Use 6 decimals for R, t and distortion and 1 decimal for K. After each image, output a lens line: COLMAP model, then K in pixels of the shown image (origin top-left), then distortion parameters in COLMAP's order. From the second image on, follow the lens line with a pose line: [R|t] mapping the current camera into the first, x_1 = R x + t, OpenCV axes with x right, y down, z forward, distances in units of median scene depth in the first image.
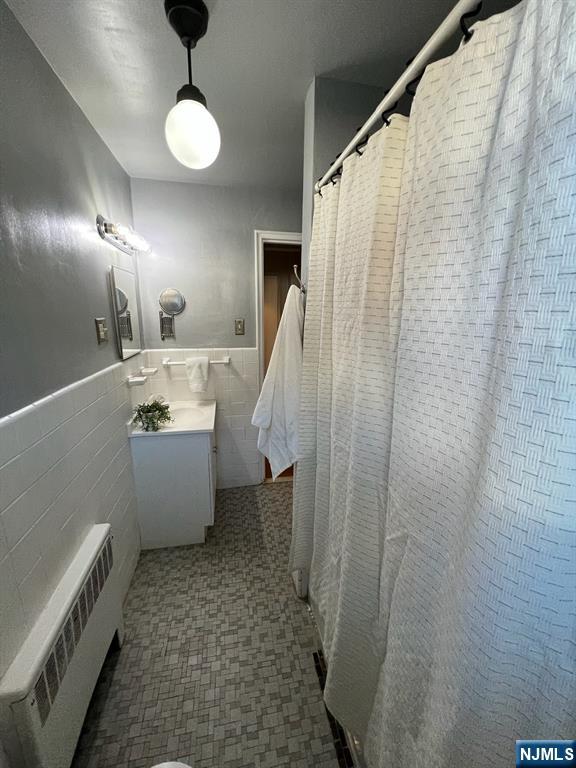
lens RADIAL K [[308.1, 0, 287.0], [0, 308.1, 383.0], [0, 0, 1]] dist [-0.005487, 0.001901]
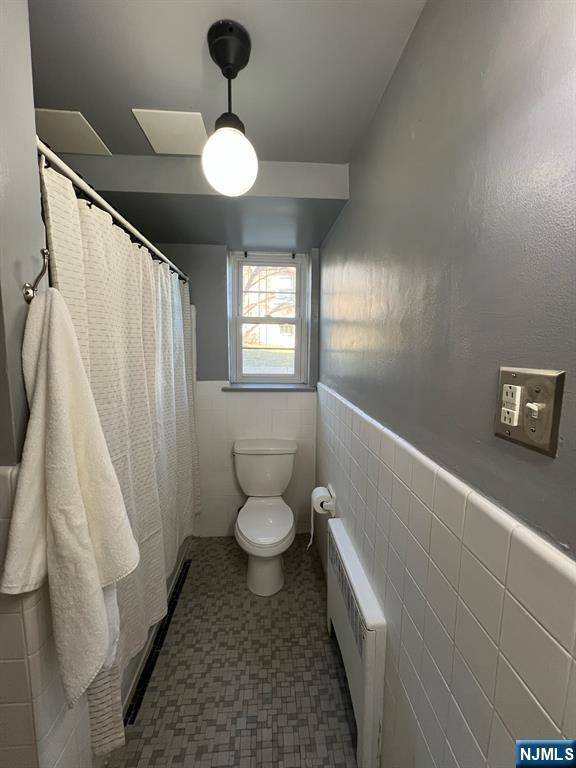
lens RADIAL K [[308.1, 0, 286.7], [0, 308.1, 382.6], [0, 0, 1]] dist [-0.005487, 0.001901]
pose [[-0.991584, -0.034349, 0.124826, -0.412656], [0.010605, 0.939371, 0.342738, -0.317099], [-0.129030, 0.341177, -0.931101, 1.381224]]
